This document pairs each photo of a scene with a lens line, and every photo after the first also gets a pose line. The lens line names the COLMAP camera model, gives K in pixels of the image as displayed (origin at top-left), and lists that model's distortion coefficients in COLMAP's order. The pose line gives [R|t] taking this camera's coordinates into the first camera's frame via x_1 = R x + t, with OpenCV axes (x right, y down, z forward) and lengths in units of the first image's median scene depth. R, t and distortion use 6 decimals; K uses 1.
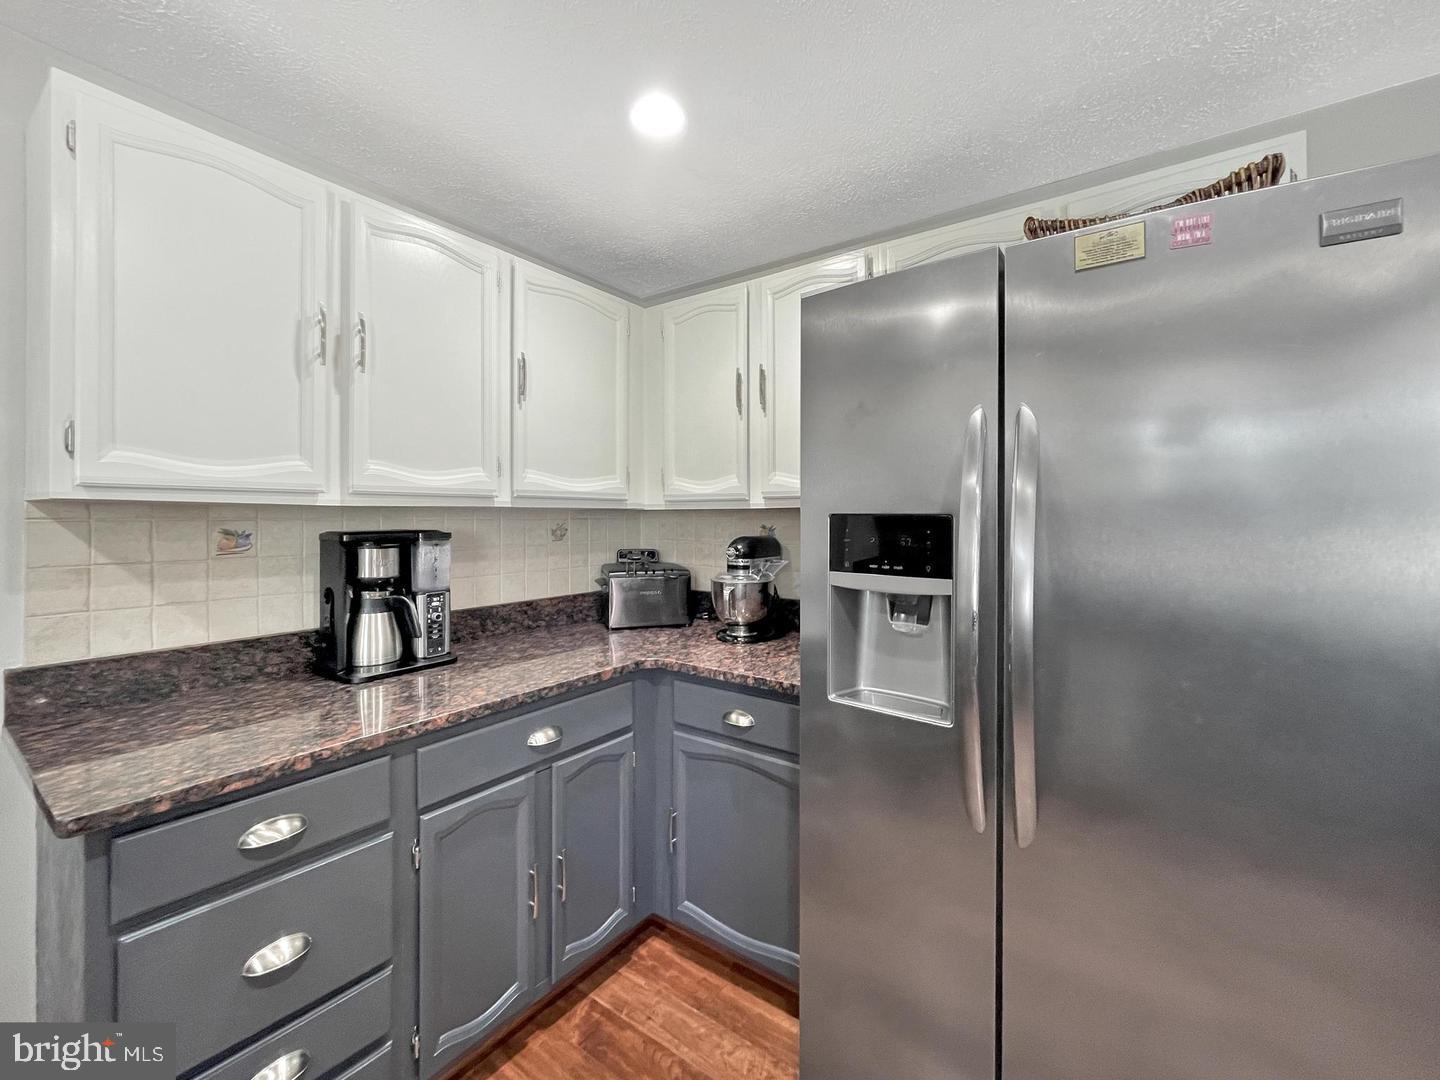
lens RADIAL K [[588.3, 0, 720.1], [0, 588.3, 516.9], [0, 0, 1]] dist [-0.003357, 0.000051]
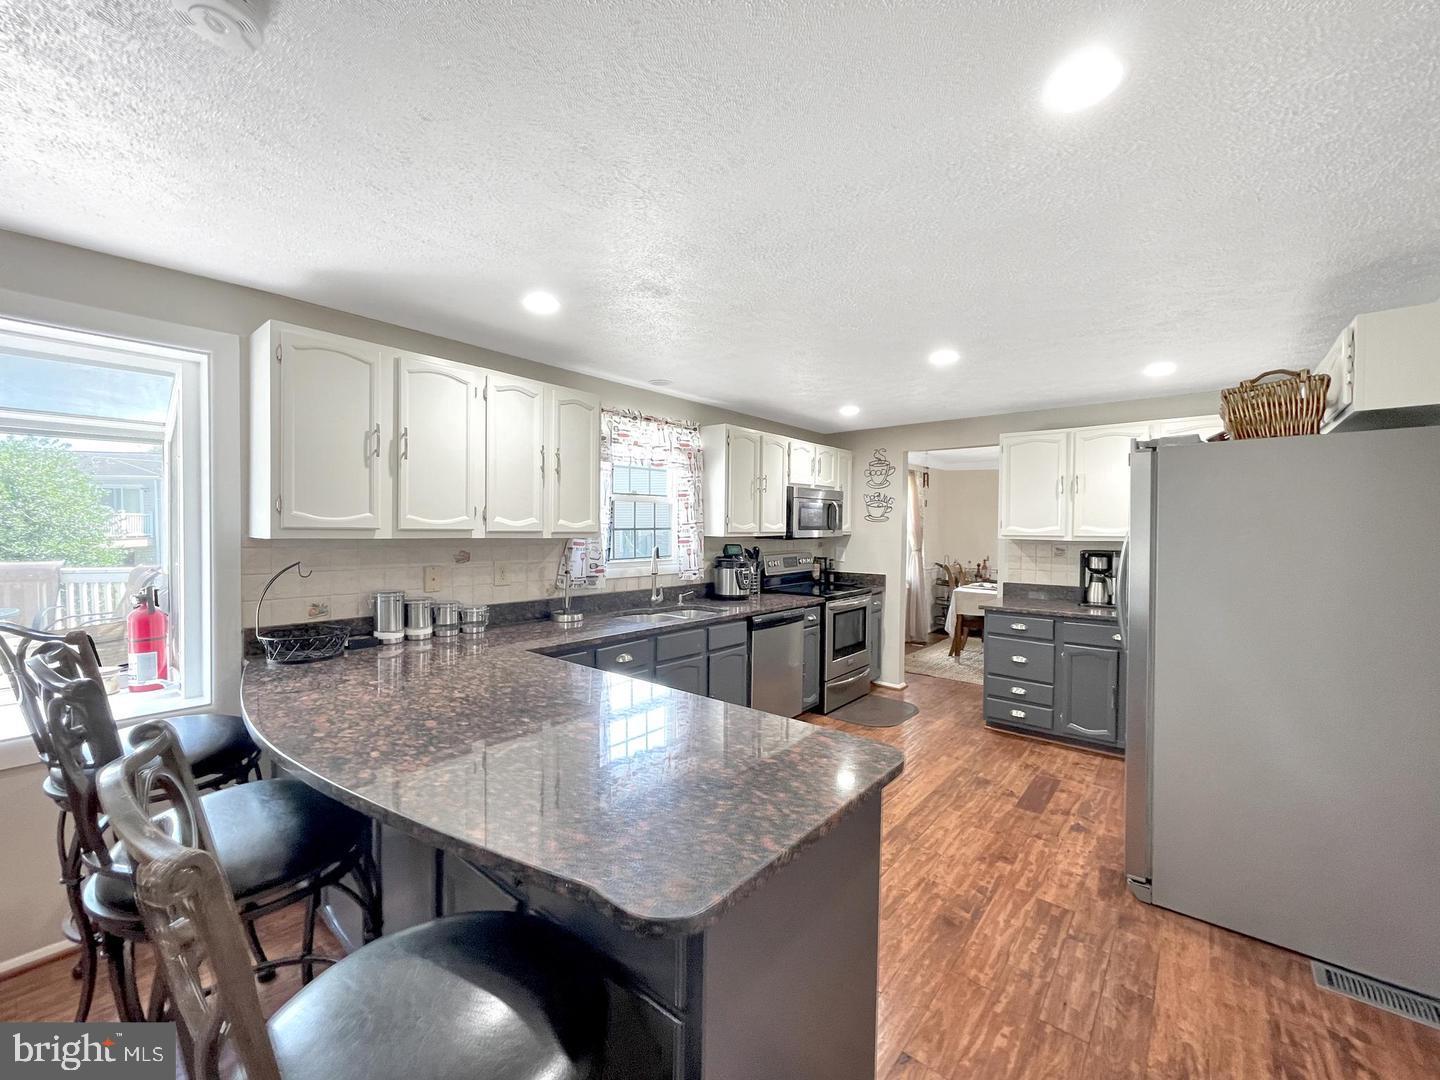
lens RADIAL K [[588.3, 0, 724.0], [0, 588.3, 532.3], [0, 0, 1]] dist [-0.003357, 0.000051]
pose [[-0.074200, 0.008974, -0.997203, 2.104236], [-0.003610, 0.999951, 0.009267, -0.072531], [0.997237, 0.004288, -0.074164, -0.421090]]
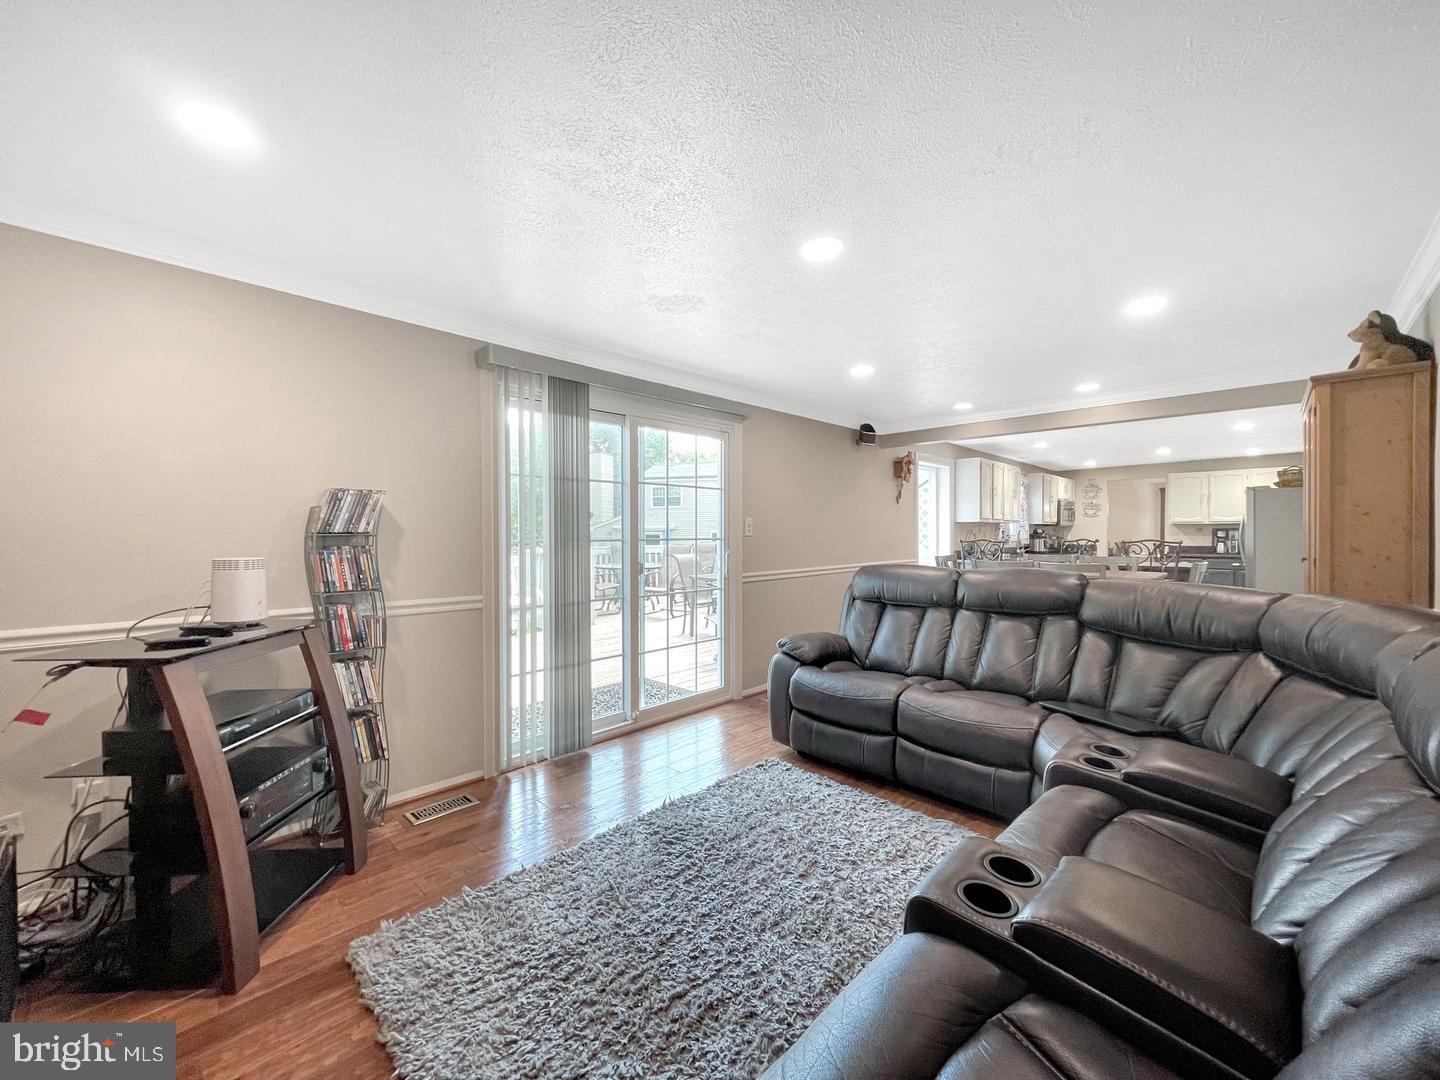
lens RADIAL K [[588.3, 0, 715.1], [0, 588.3, 538.1], [0, 0, 1]] dist [-0.003357, 0.000051]
pose [[-0.159794, 0.008983, -0.987109, 5.660439], [0.007642, 0.999940, 0.007863, 0.040942], [0.987121, -0.006287, -0.159853, -2.818862]]
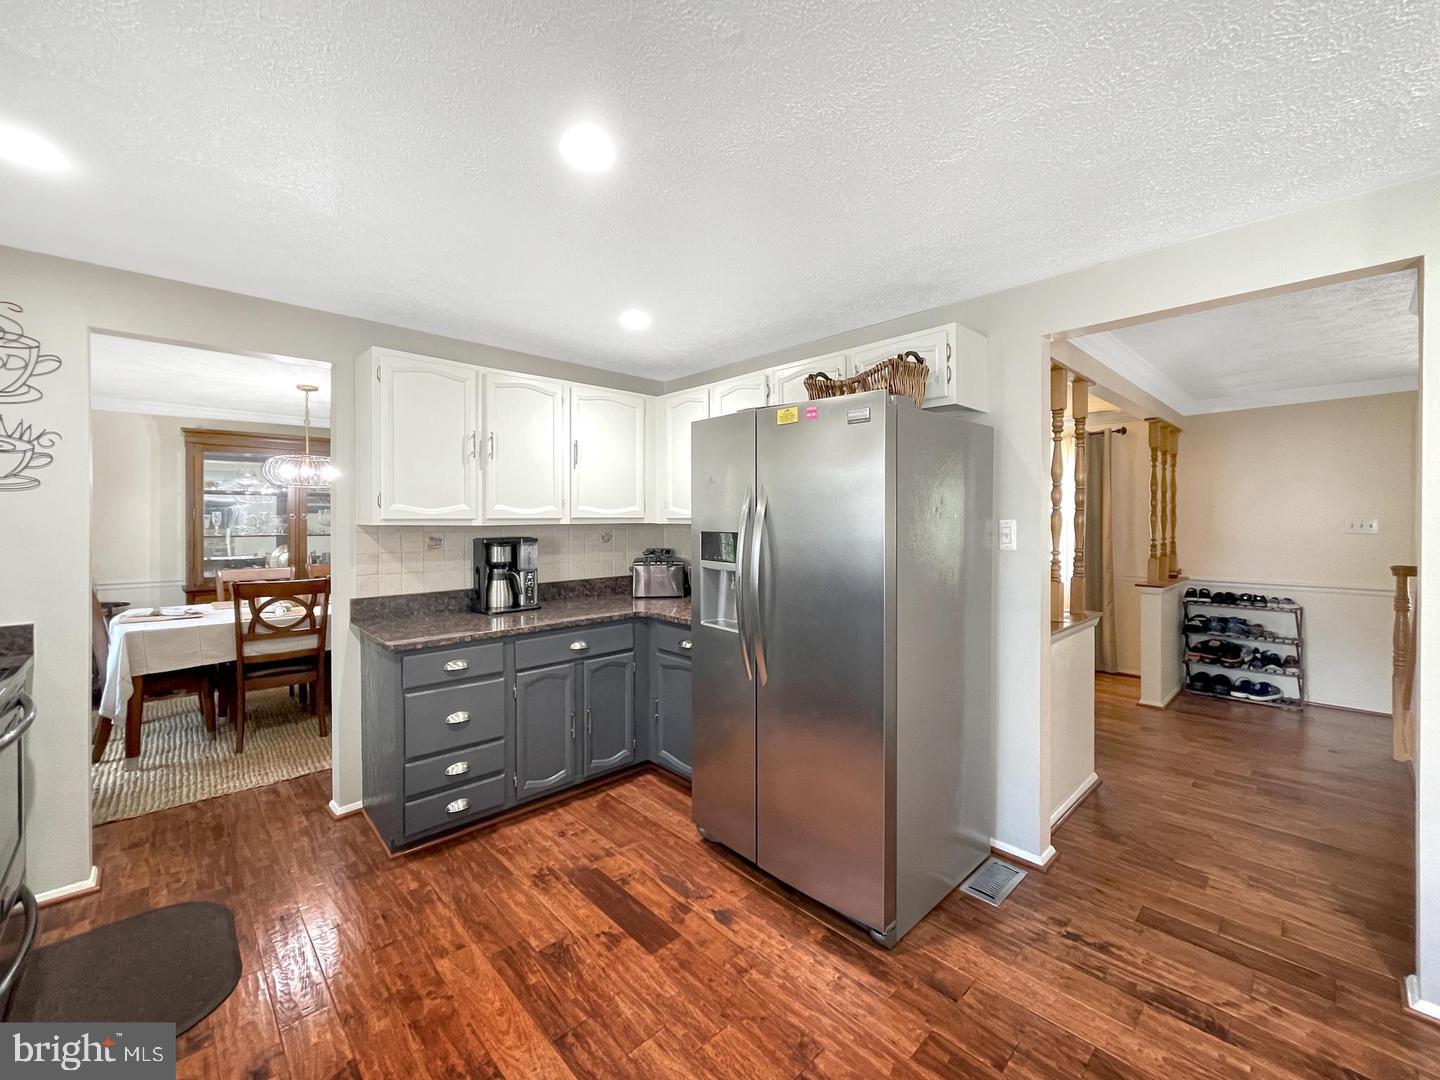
lens RADIAL K [[588.3, 0, 722.7], [0, 588.3, 522.4], [0, 0, 1]] dist [-0.003357, 0.000051]
pose [[0.981137, 0.000047, -0.193313, 0.497908], [0.001768, 0.999956, 0.009218, -0.042366], [0.193305, -0.009386, 0.981094, -0.738972]]
